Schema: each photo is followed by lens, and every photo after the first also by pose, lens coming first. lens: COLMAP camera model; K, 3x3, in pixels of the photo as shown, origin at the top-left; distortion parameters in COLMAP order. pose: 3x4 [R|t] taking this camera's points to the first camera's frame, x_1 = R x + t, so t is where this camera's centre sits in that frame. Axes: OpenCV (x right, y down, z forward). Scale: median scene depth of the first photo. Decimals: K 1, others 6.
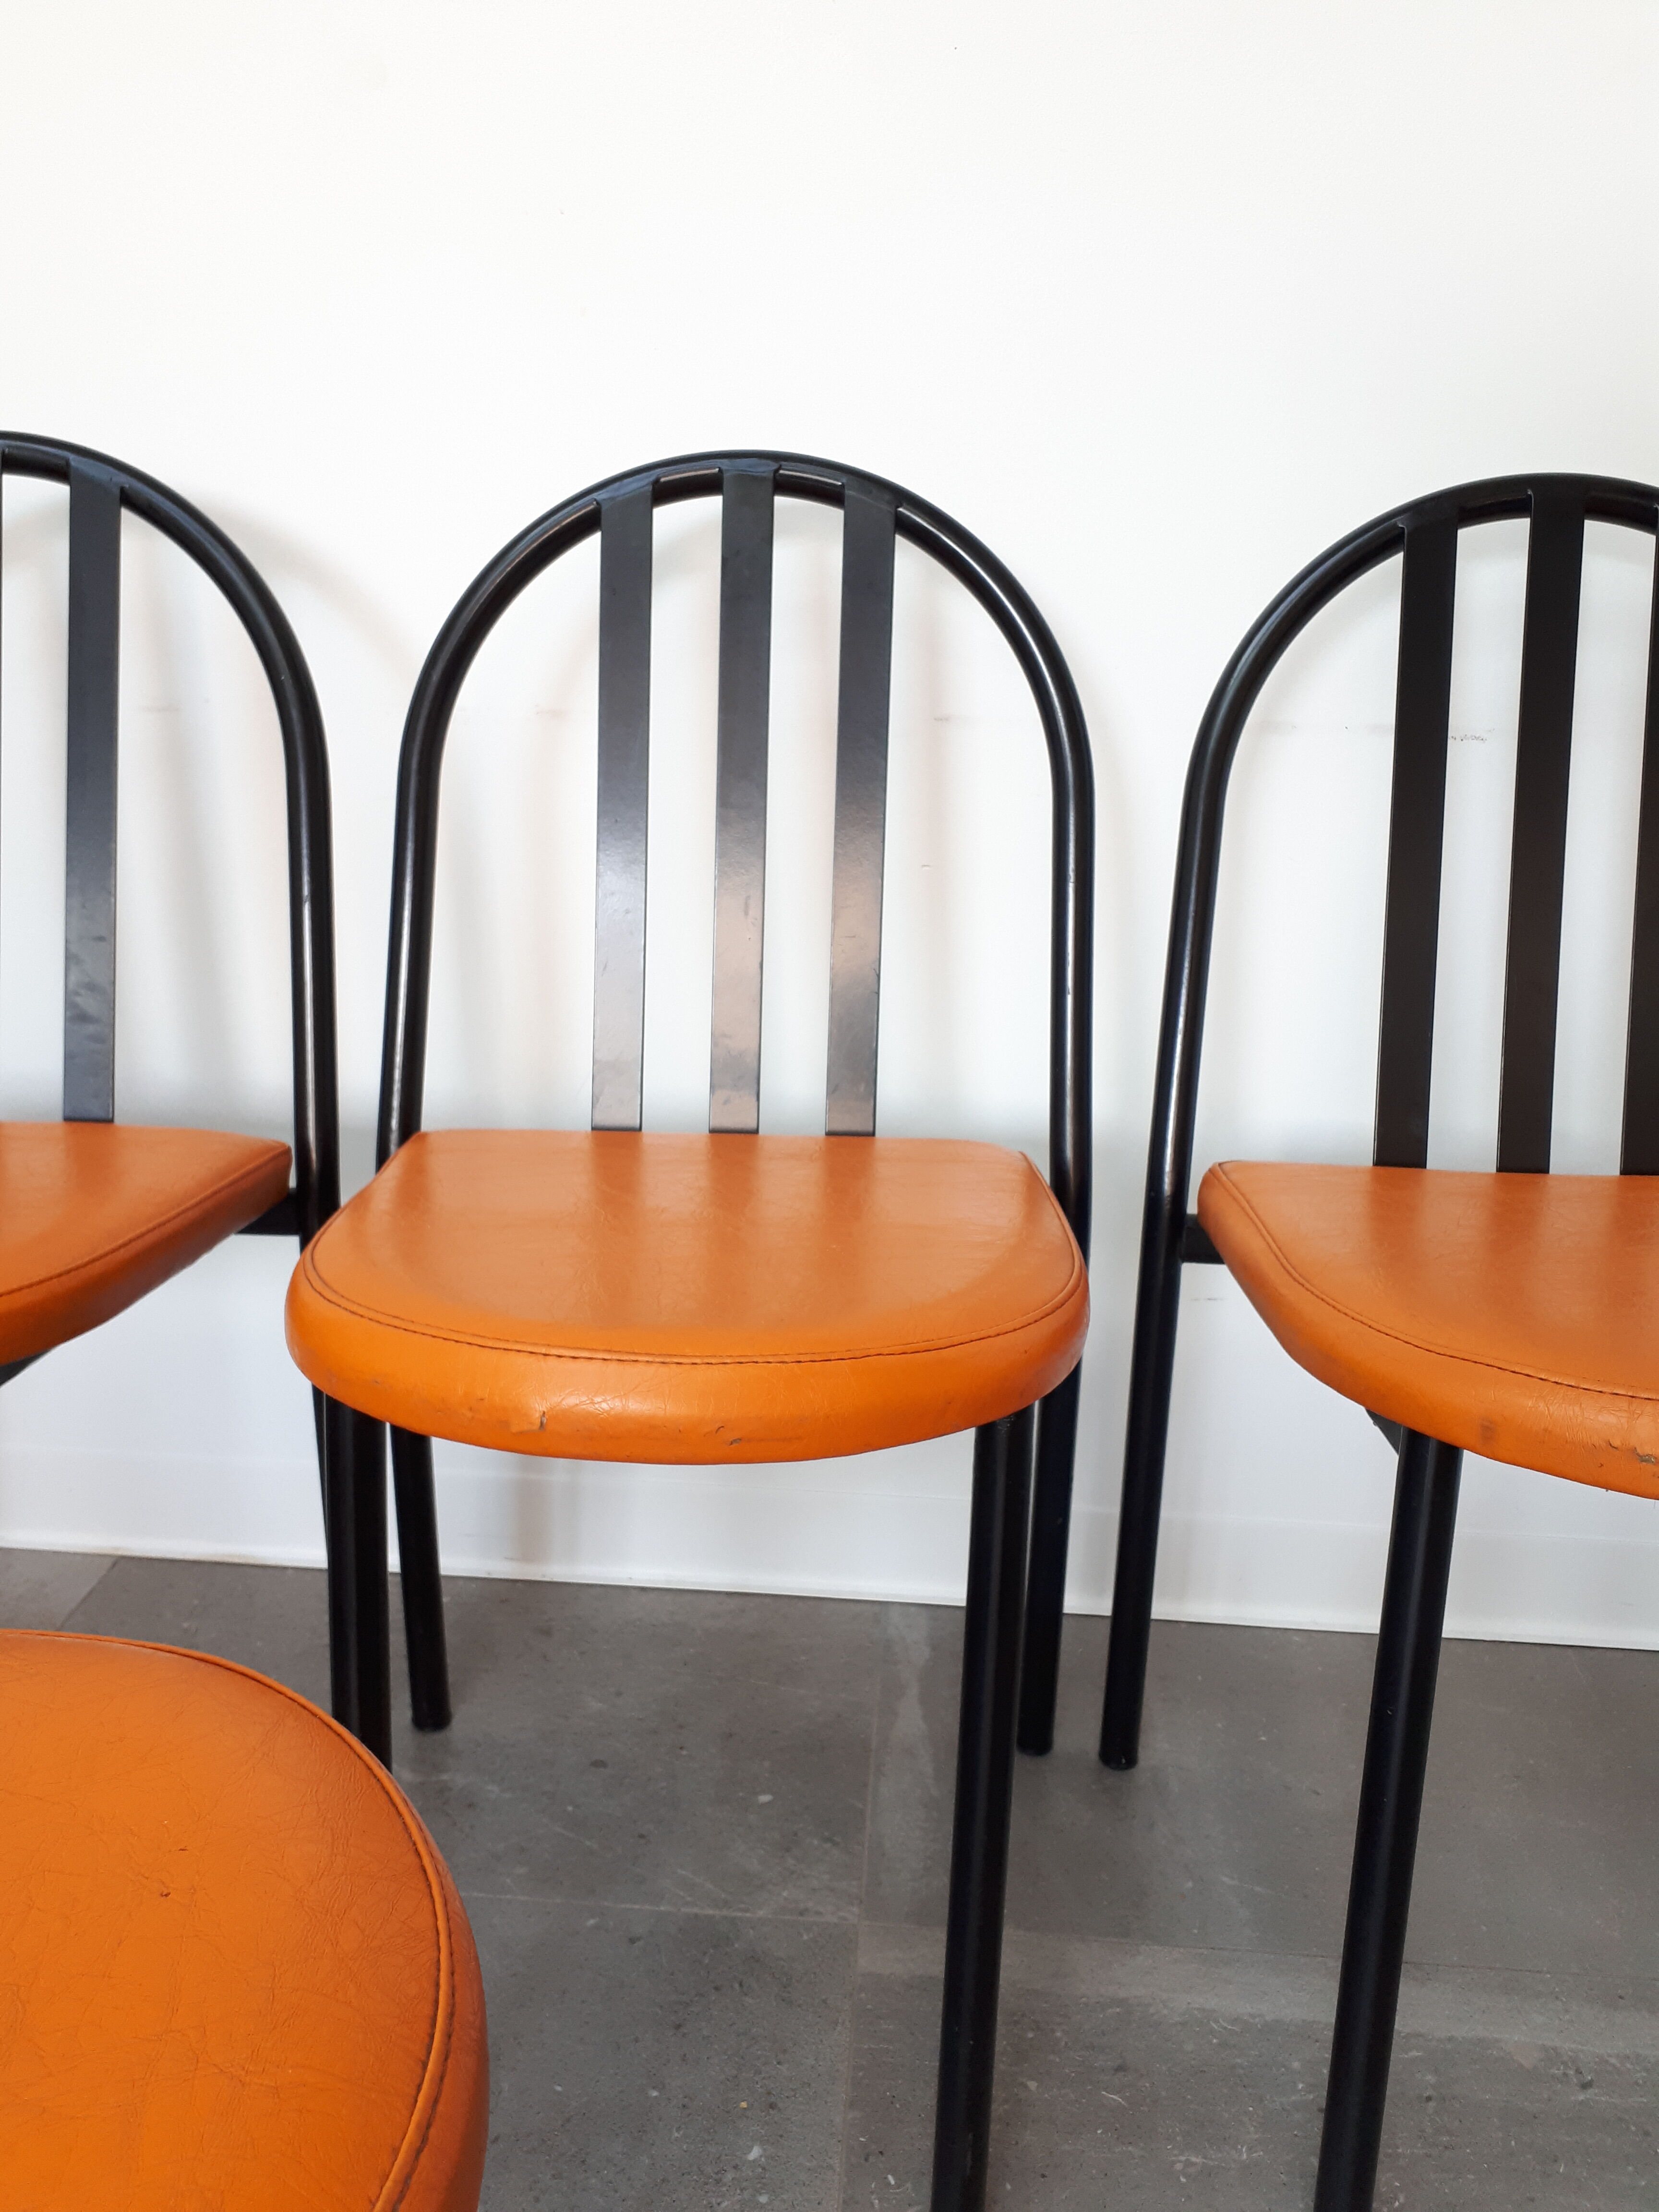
lens RADIAL K [[1813.2, 0, 829.5], [0, 1813.2, 1106.0], [0, 0, 1]] dist [0.029005, -0.075445]
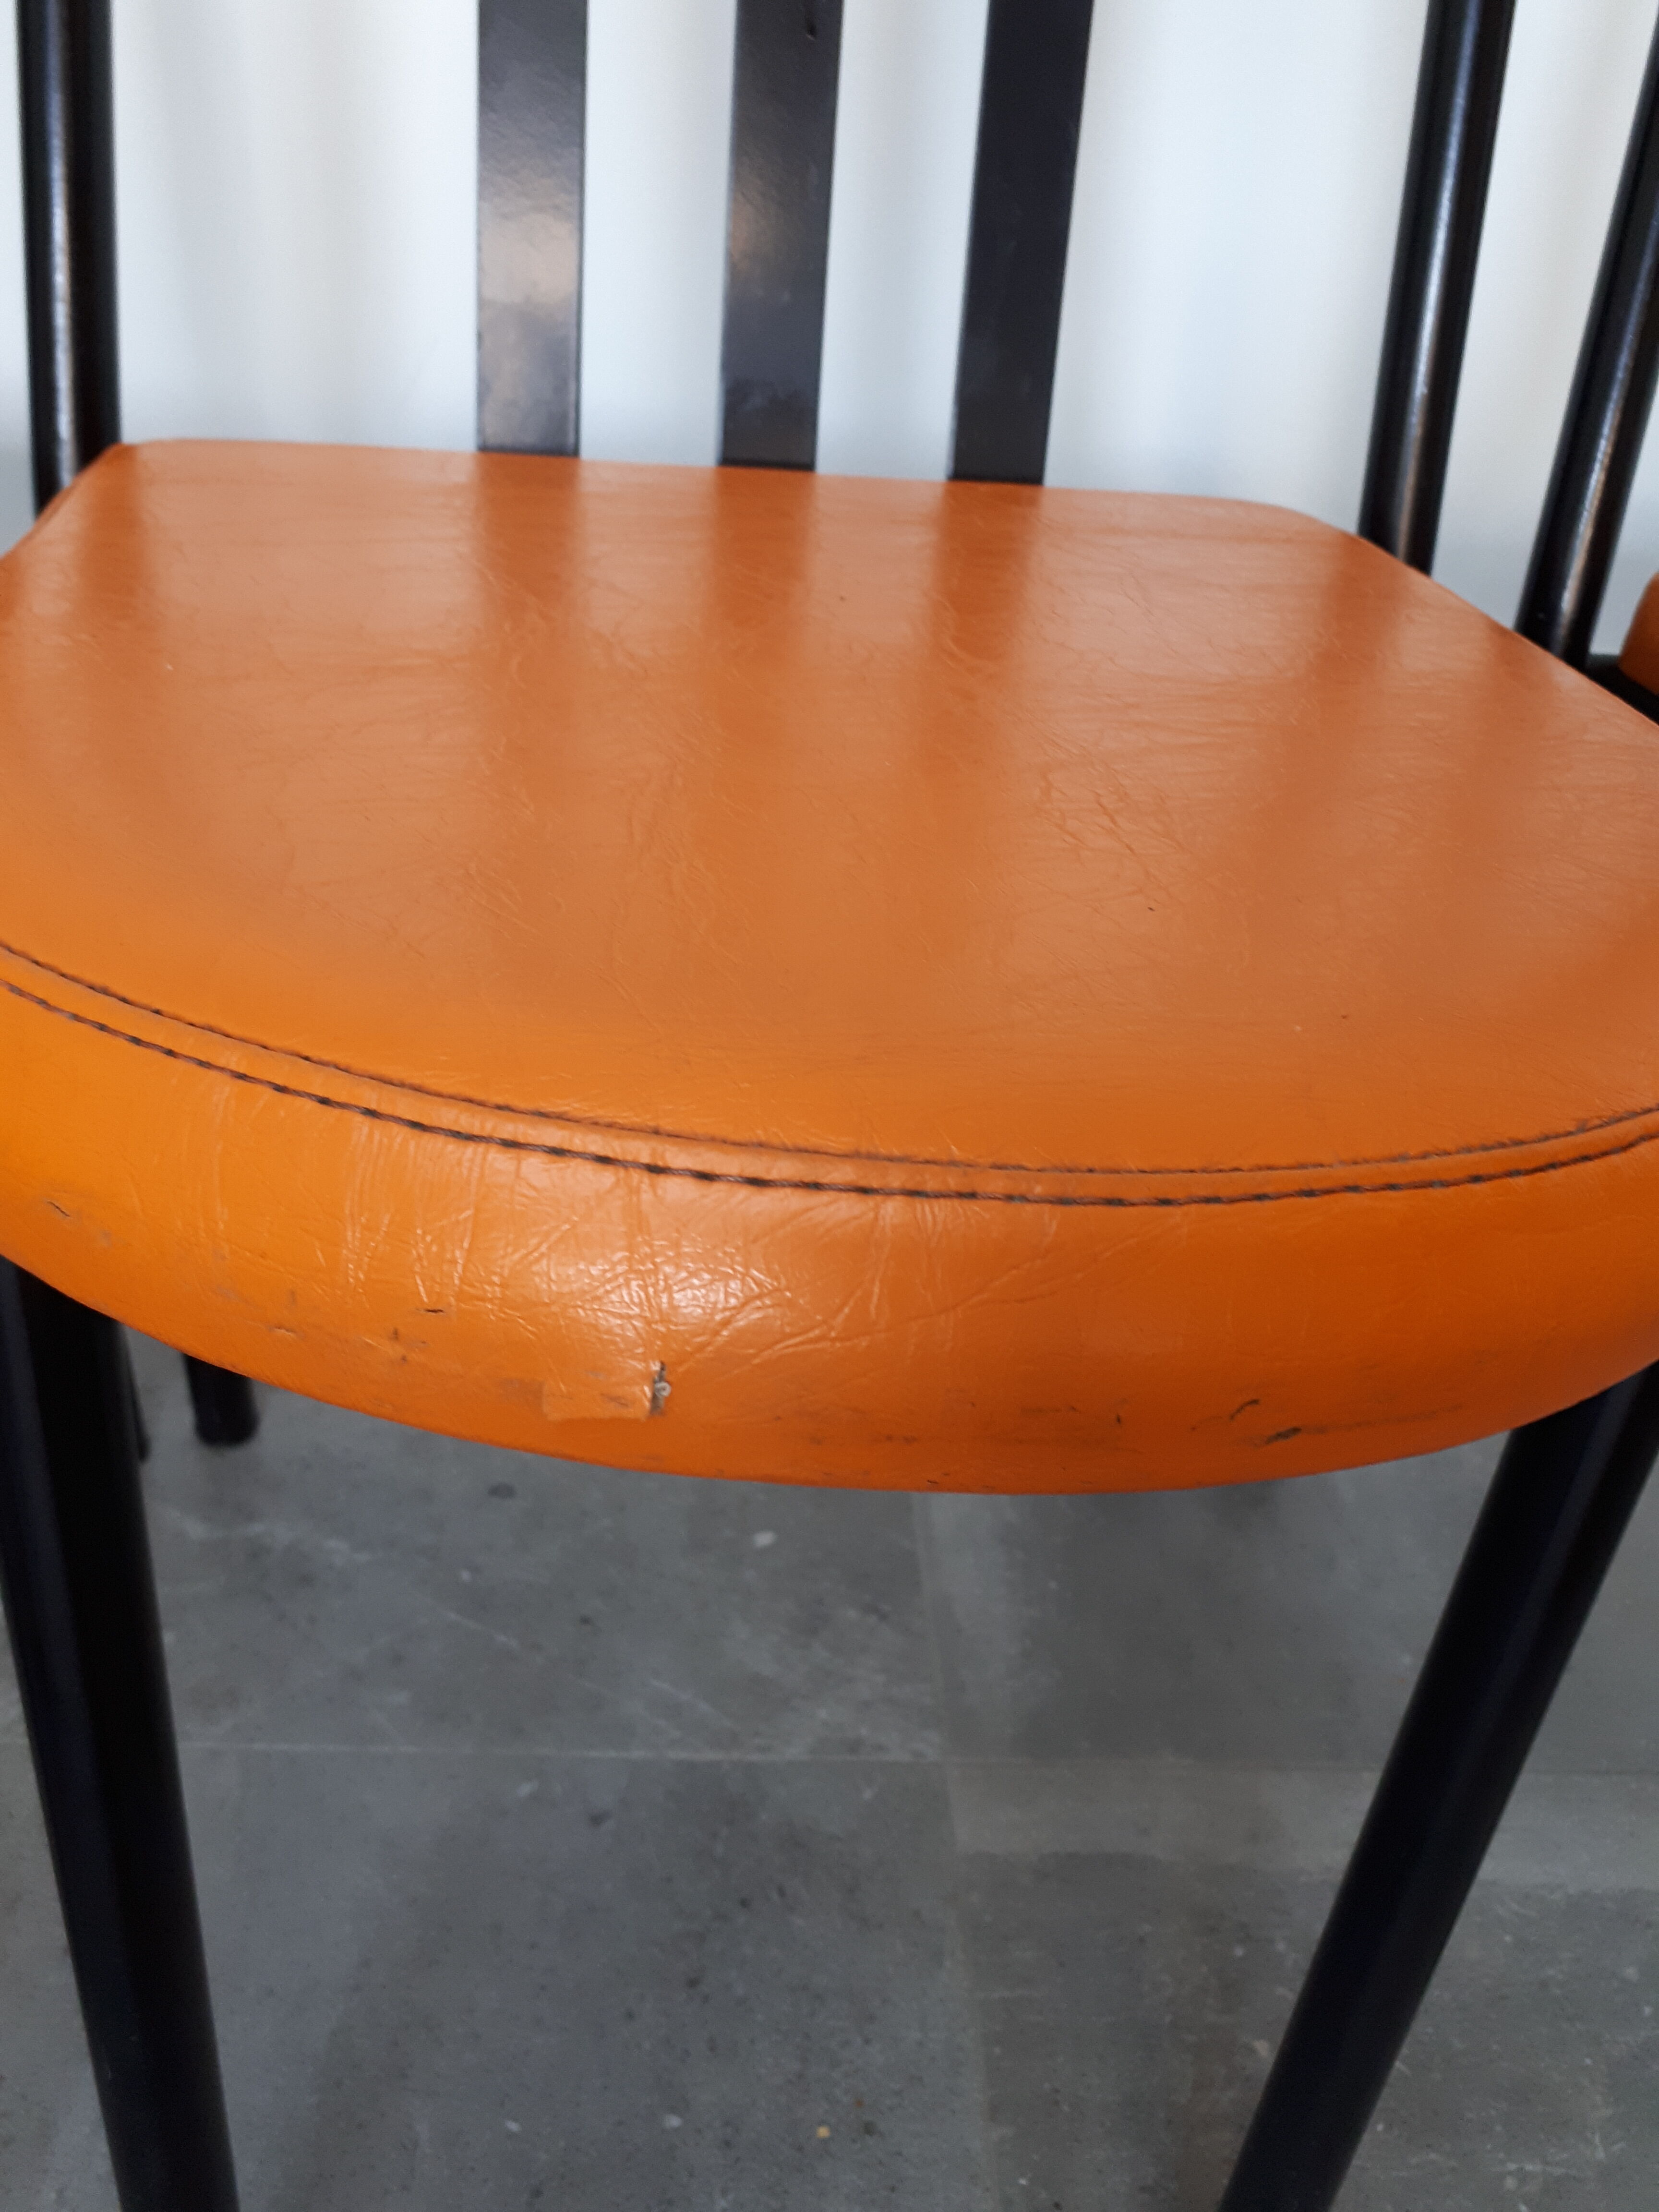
lens RADIAL K [[1813.2, 0, 829.5], [0, 1813.2, 1106.0], [0, 0, 1]] dist [0.029005, -0.075445]
pose [[0.990437, -0.014613, 0.137192, -0.110125], [-0.030467, 0.946663, 0.320783, 0.021734], [-0.134562, -0.321895, 0.937164, 0.475370]]
